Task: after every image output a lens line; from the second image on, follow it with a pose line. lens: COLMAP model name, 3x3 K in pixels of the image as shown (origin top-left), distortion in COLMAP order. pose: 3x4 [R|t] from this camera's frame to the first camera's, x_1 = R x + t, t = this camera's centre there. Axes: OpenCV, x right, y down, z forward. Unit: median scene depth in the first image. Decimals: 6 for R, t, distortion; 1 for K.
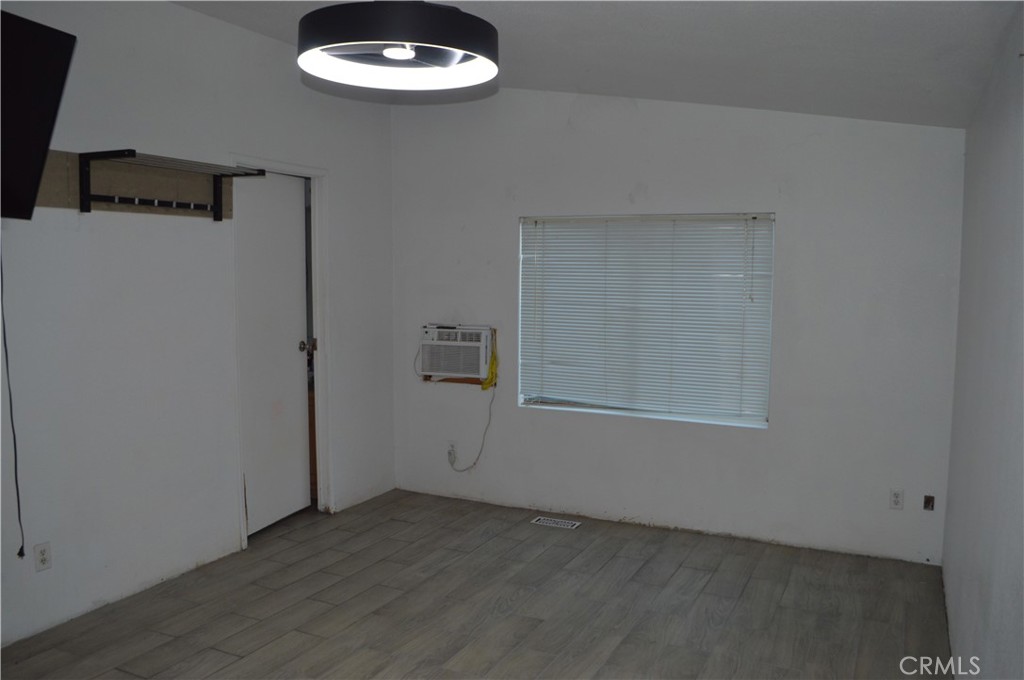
lens RADIAL K [[818.0, 0, 524.3], [0, 818.0, 342.9], [0, 0, 1]] dist [-0.080454, 0.014004]
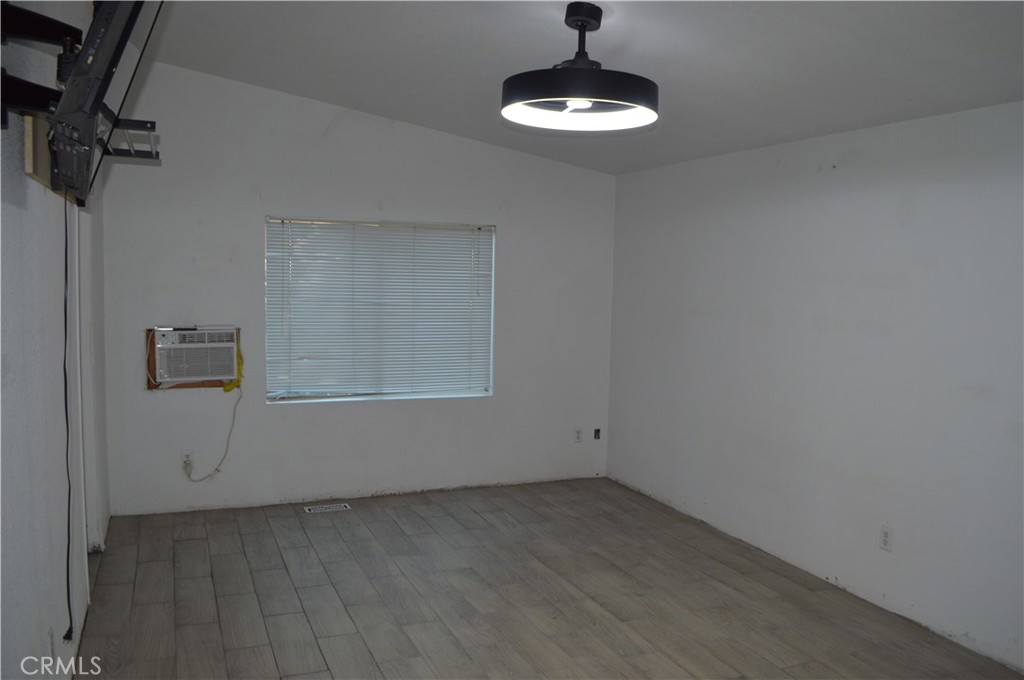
lens RADIAL K [[818.0, 0, 524.3], [0, 818.0, 342.9], [0, 0, 1]] dist [-0.080454, 0.014004]
pose [[0.659428, -0.057248, 0.749585, -0.579297], [0.051729, 0.998188, 0.030728, -0.012470], [-0.749986, 0.018513, 0.661194, 0.111341]]
